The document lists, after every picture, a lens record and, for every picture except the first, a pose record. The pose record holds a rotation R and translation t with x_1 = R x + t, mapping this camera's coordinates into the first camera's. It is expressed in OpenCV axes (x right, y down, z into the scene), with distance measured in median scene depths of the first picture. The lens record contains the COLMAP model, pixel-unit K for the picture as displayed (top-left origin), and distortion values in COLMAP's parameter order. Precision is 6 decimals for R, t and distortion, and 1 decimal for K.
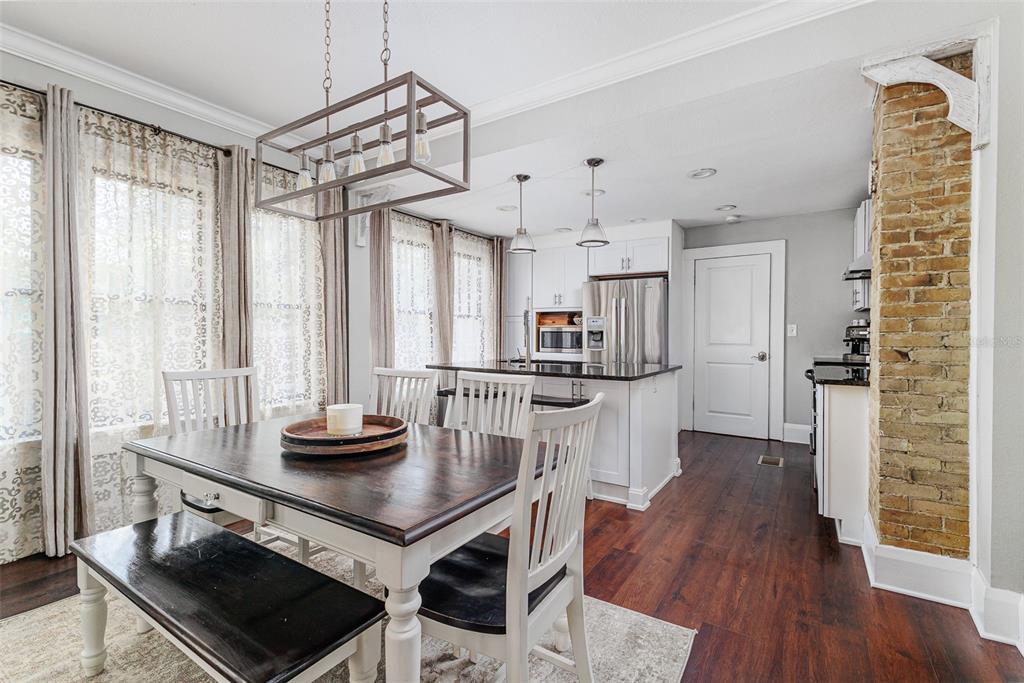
lens RADIAL K [[449.5, 0, 514.4], [0, 449.5, 337.1], [0, 0, 1]] dist [0.010713, -0.000483]
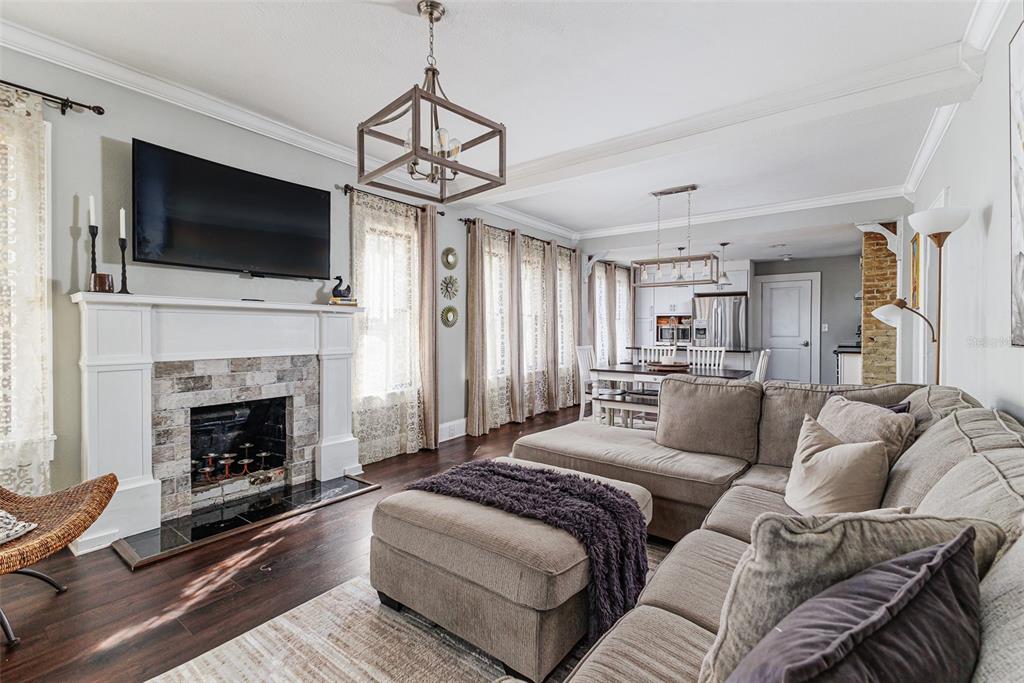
lens RADIAL K [[439.5, 0, 528.6], [0, 439.5, 334.3], [0, 0, 1]] dist [-0.000203, 0.000011]
pose [[0.999239, -0.003426, -0.038851, -0.433773], [0.003628, 0.999980, 0.005136, -0.002831], [0.038833, -0.005274, 0.999232, -0.691253]]
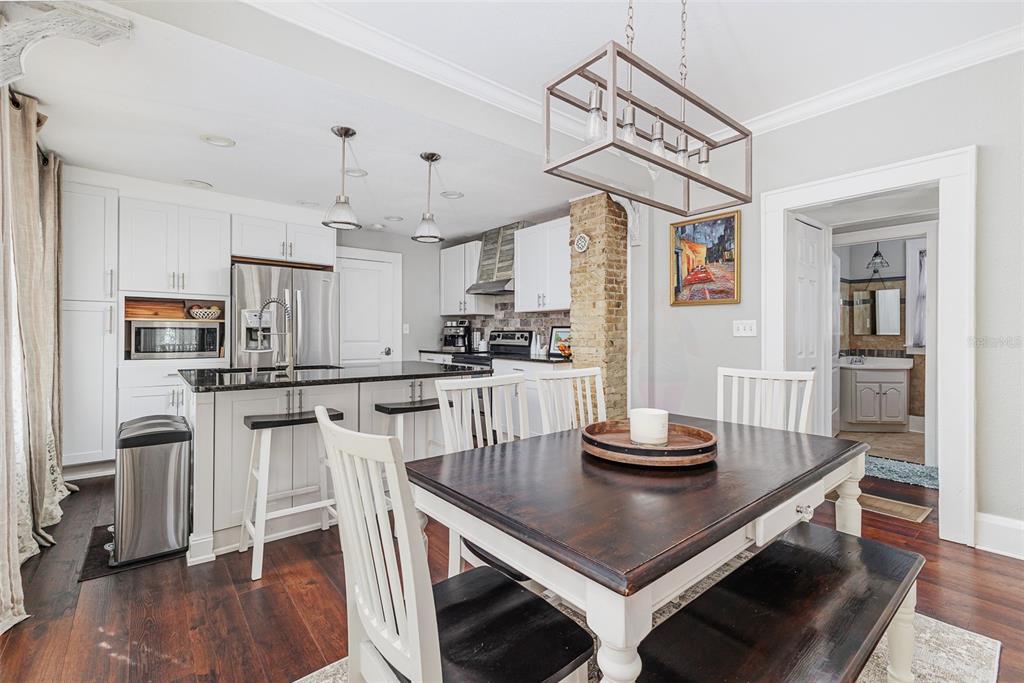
lens RADIAL K [[455.1, 0, 512.6], [0, 455.1, 332.8], [0, 0, 1]] dist [0.001004, -0.000092]
pose [[0.304375, -0.001408, 0.952551, -0.514414], [0.005733, 0.999984, -0.000354, -0.001966], [-0.952535, 0.005569, 0.304379, 0.378857]]
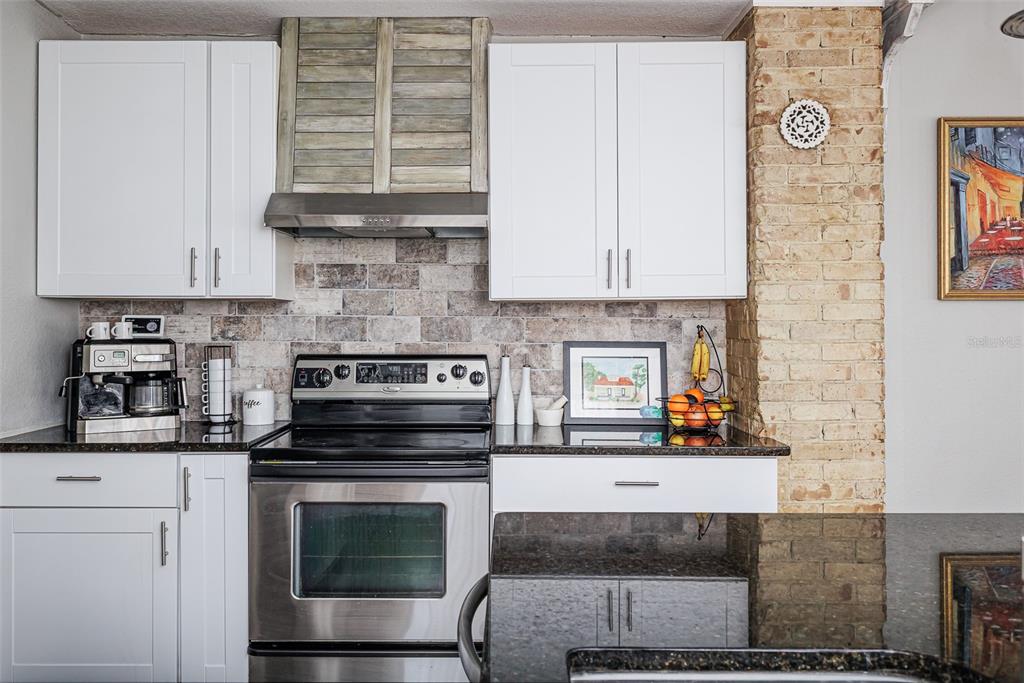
lens RADIAL K [[892.4, 0, 487.7], [0, 892.4, 316.4], [0, 0, 1]] dist [0.011401, -0.004925]
pose [[-0.539506, 0.005003, 0.841967, -0.028131], [0.005798, 0.999981, -0.002227, -0.038458], [-0.841962, 0.003680, -0.539525, 1.100391]]
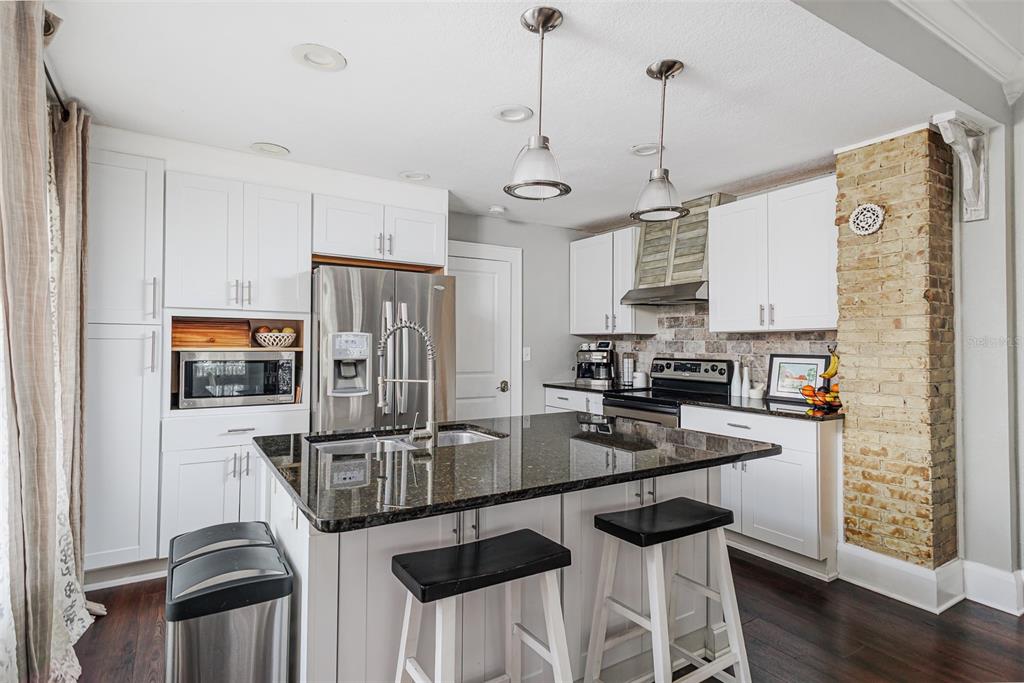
lens RADIAL K [[532.7, 0, 505.0], [0, 532.7, 337.3], [0, 0, 1]] dist [0.012541, -0.001177]
pose [[0.428511, 0.011210, 0.903467, -0.361839], [0.005775, 0.999869, -0.015146, -0.034251], [-0.903518, 0.011707, 0.428390, 0.646253]]
